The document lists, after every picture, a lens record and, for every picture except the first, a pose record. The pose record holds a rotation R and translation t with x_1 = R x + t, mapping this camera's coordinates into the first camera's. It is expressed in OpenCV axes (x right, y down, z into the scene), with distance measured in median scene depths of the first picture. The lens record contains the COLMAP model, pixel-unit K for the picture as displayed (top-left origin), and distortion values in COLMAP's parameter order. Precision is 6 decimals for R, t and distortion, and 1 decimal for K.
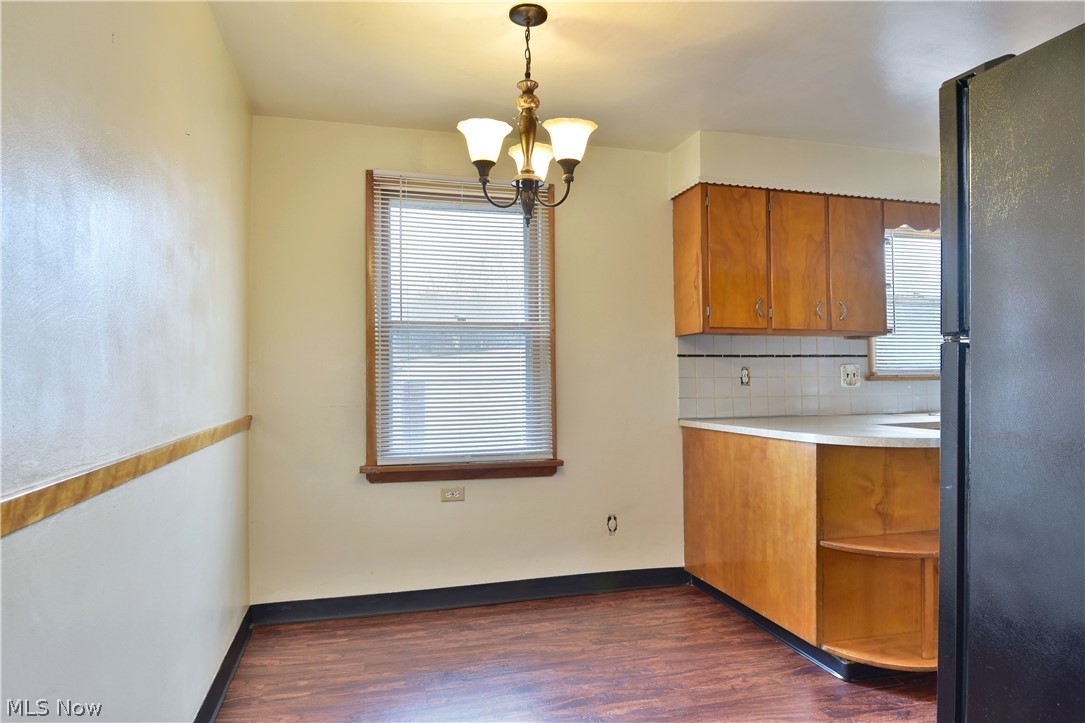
lens RADIAL K [[656.2, 0, 543.6], [0, 656.2, 364.4], [0, 0, 1]] dist [-0.014382, -0.003791]
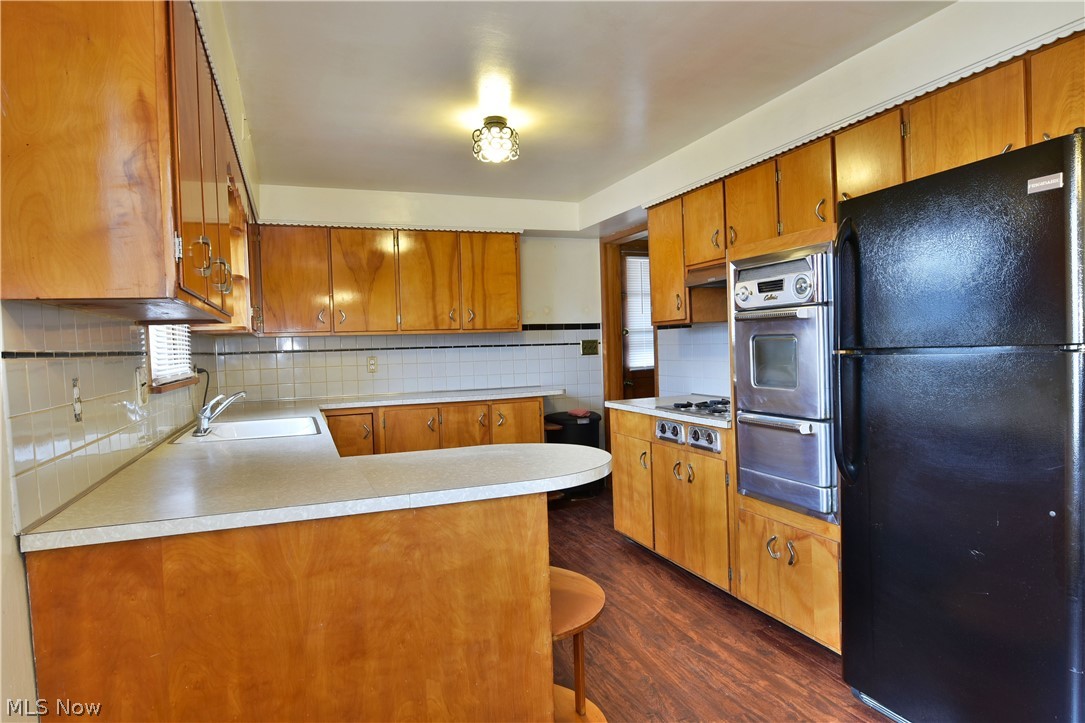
lens RADIAL K [[656.2, 0, 543.6], [0, 656.2, 364.4], [0, 0, 1]] dist [-0.014382, -0.003791]
pose [[-0.089543, -0.018989, 0.995802, -0.174053], [0.006822, 0.999783, 0.019678, -0.014086], [-0.995960, 0.008555, -0.089394, 0.791147]]
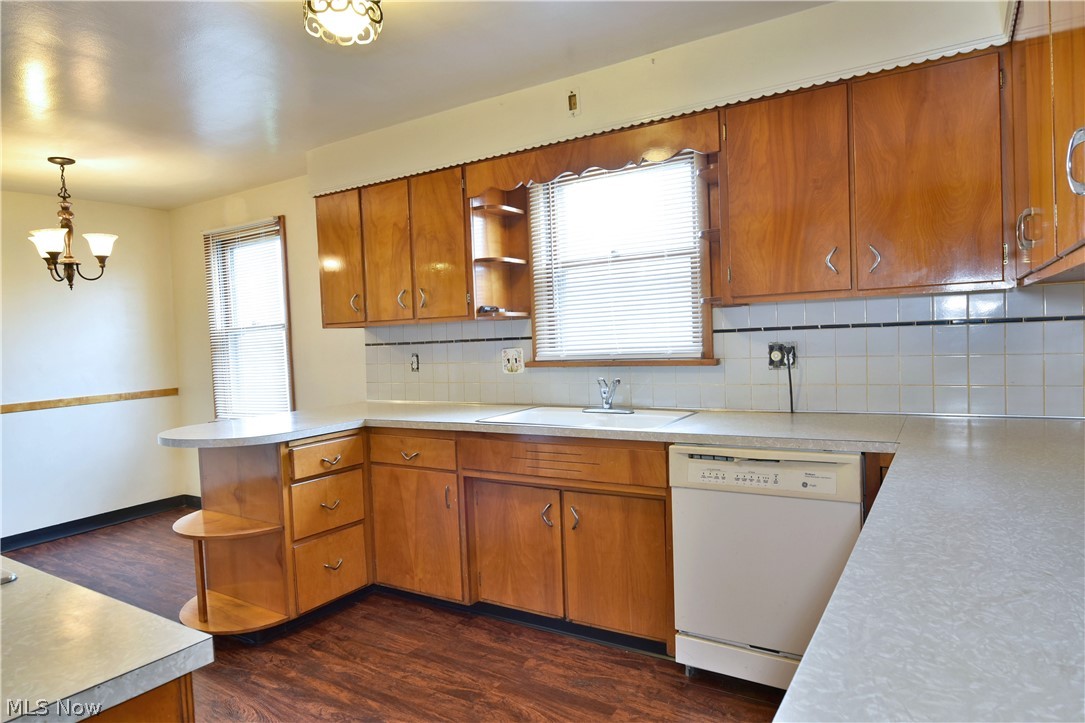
lens RADIAL K [[665.7, 0, 547.2], [0, 665.7, 364.2], [0, 0, 1]] dist [-0.013075, -0.003723]
pose [[0.667496, 0.011007, -0.744532, 1.344111], [0.054462, 0.996491, 0.063559, -0.038270], [0.742619, -0.082974, 0.664554, 0.498242]]
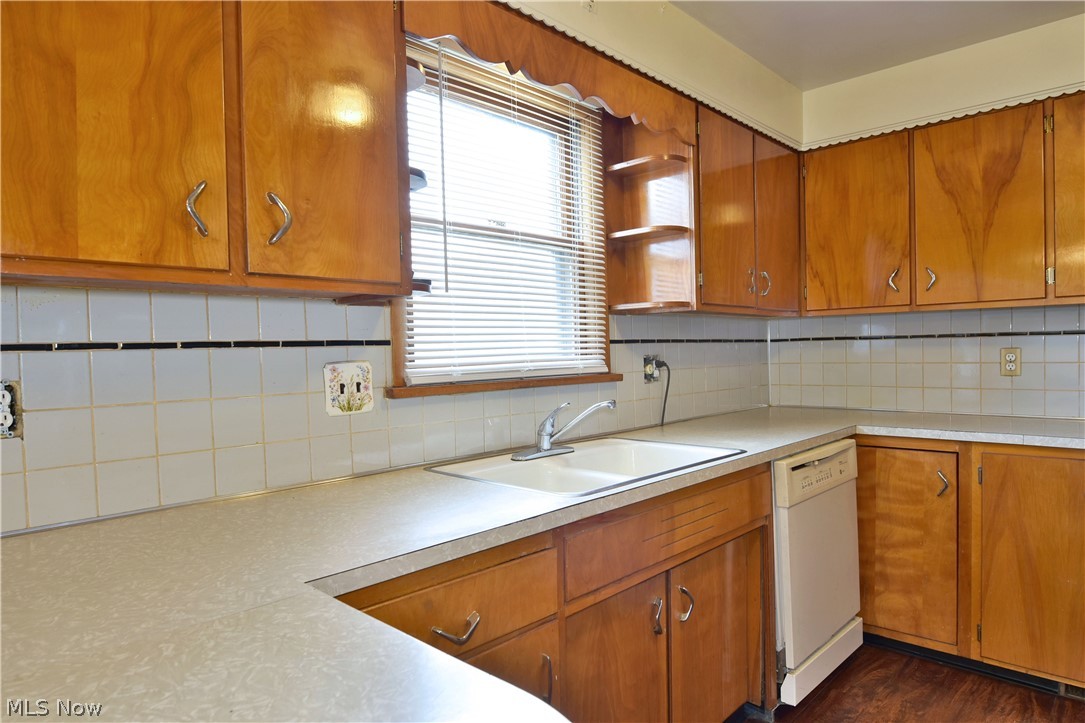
lens RADIAL K [[656.2, 0, 543.6], [0, 656.2, 364.4], [0, 0, 1]] dist [-0.014382, -0.003791]
pose [[0.860846, -0.022499, 0.508368, 0.411488], [0.002996, 0.999229, 0.039150, -0.017770], [-0.508857, -0.032179, 0.860250, 0.641668]]
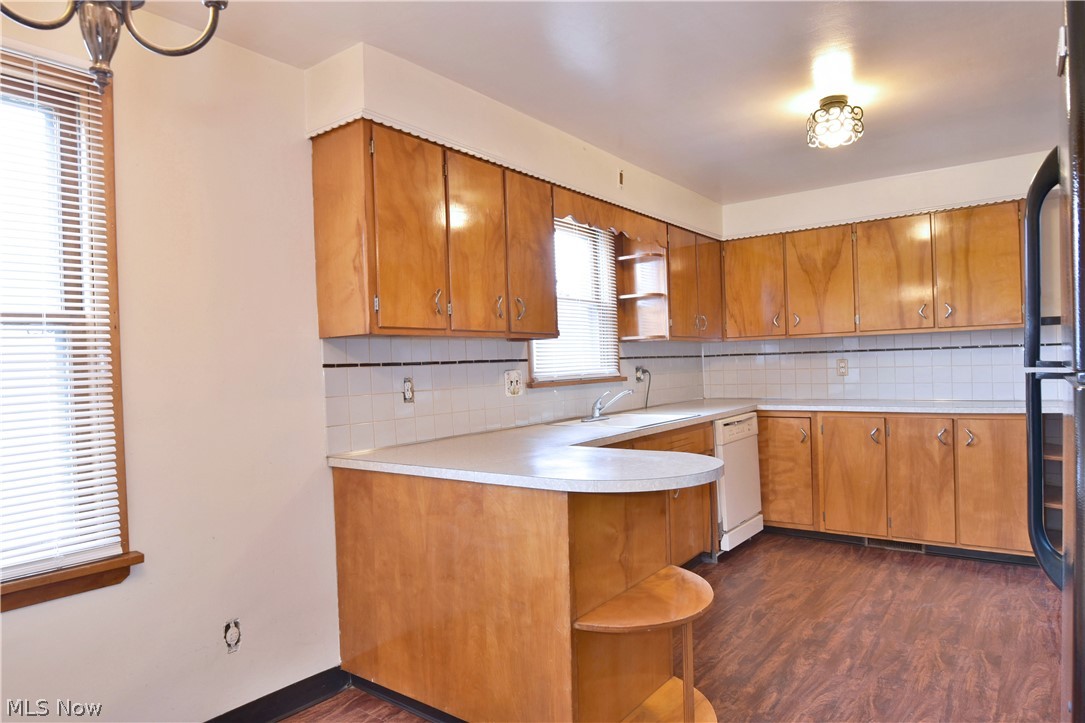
lens RADIAL K [[656.2, 0, 543.6], [0, 656.2, 364.4], [0, 0, 1]] dist [-0.014382, -0.003791]
pose [[0.791461, -0.019892, 0.610896, -0.037651], [0.012400, 0.999787, 0.016490, -0.025074], [-0.611094, -0.005476, 0.791539, 0.325128]]
